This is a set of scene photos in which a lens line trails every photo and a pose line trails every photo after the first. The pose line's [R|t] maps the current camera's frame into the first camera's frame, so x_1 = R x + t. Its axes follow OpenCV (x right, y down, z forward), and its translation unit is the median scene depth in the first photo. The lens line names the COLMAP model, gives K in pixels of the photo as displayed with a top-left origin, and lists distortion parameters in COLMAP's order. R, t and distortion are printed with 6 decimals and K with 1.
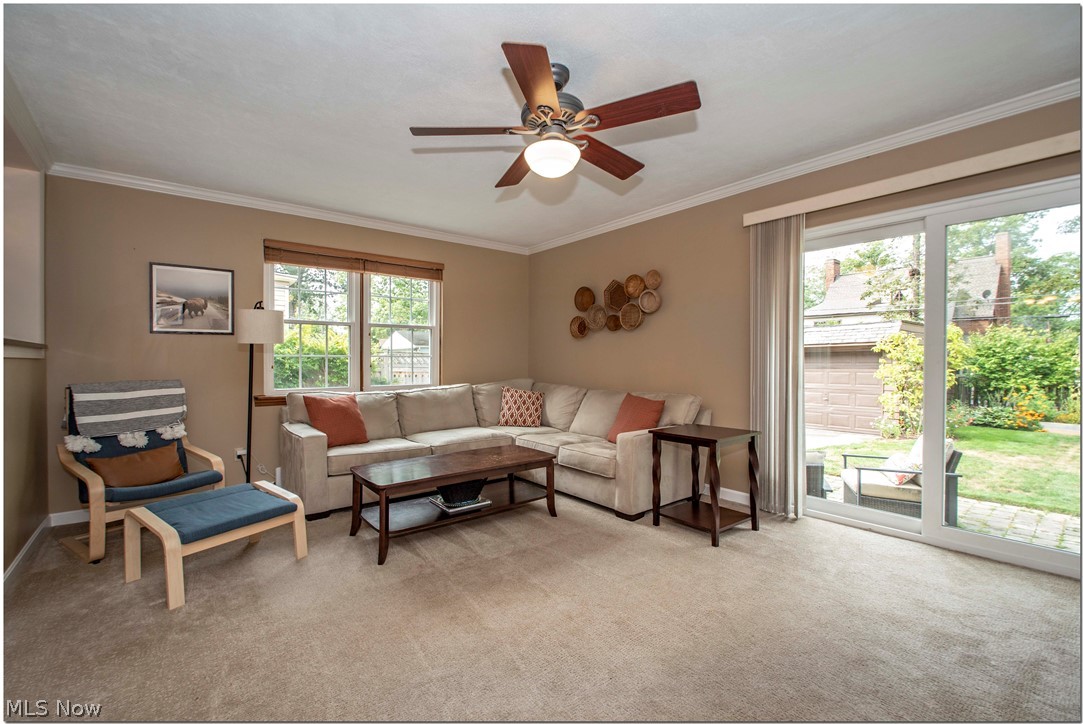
lens RADIAL K [[451.8, 0, 542.2], [0, 451.8, 359.1], [0, 0, 1]] dist [-0.000823, -0.001734]
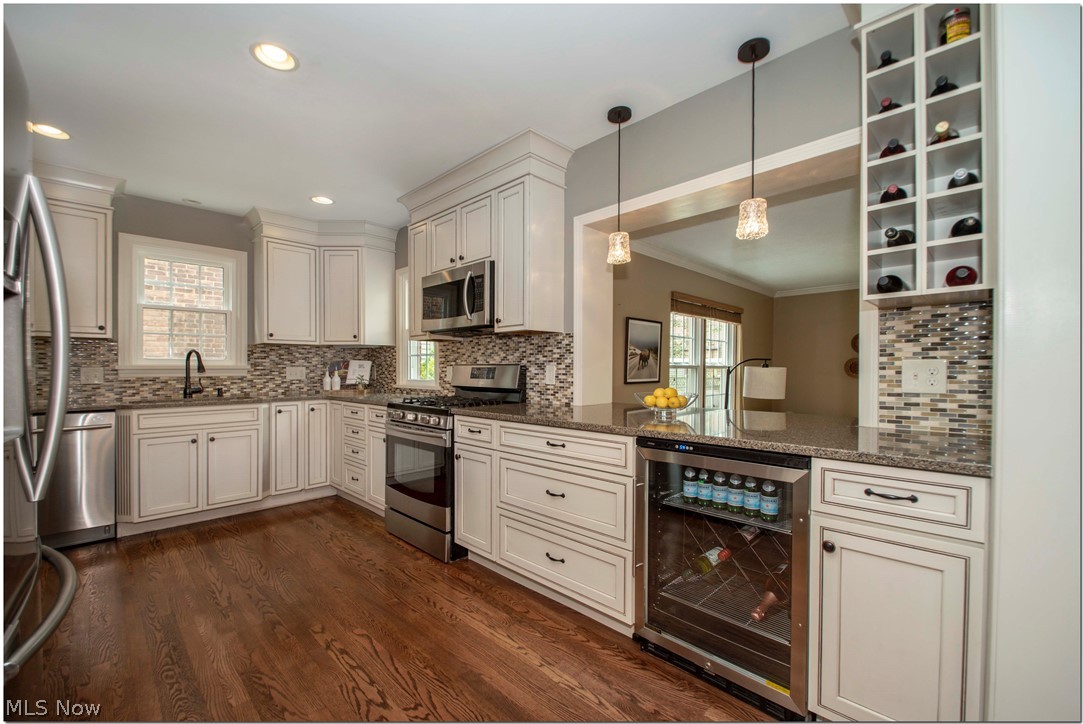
lens RADIAL K [[451.8, 0, 546.7], [0, 451.8, 369.0], [0, 0, 1]] dist [-0.000823, -0.001734]
pose [[0.995124, 0.006156, 0.098444, -1.060128], [-0.006081, 0.999981, -0.001060, -0.083417], [-0.098449, 0.000456, 0.995142, -0.031667]]
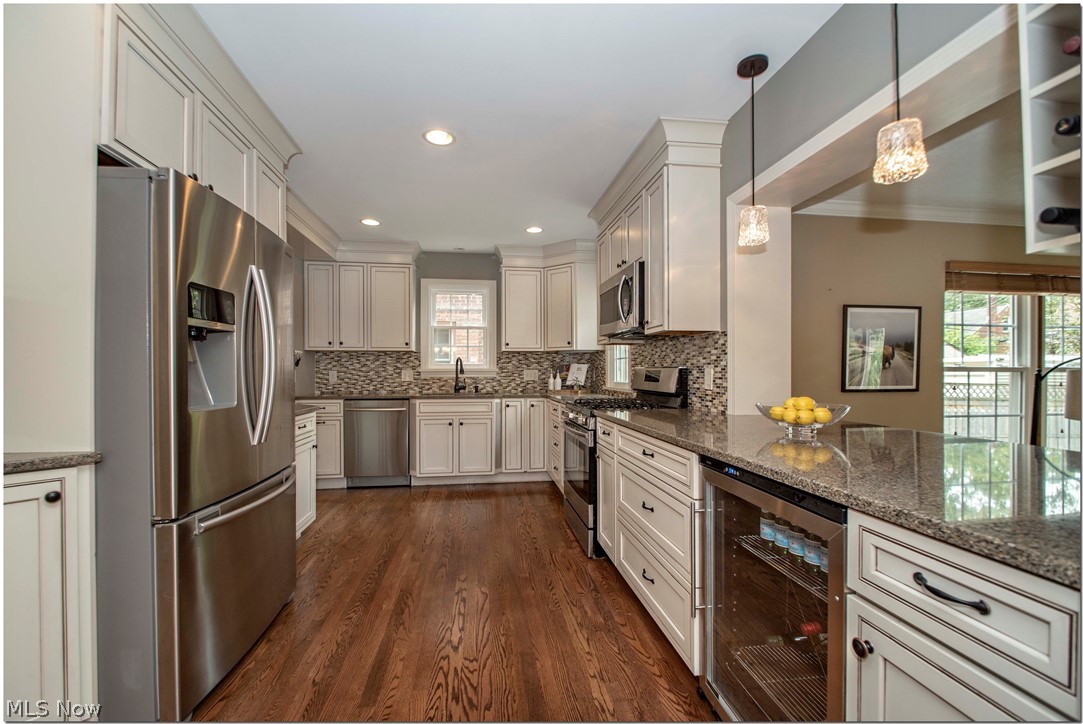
lens RADIAL K [[451.8, 0, 537.4], [0, 451.8, 365.7], [0, 0, 1]] dist [-0.000823, -0.001734]
pose [[0.841750, 0.001298, -0.539866, -0.818664], [-0.007633, 0.999926, -0.009499, -0.085674], [0.539814, 0.012116, 0.841697, 0.016895]]
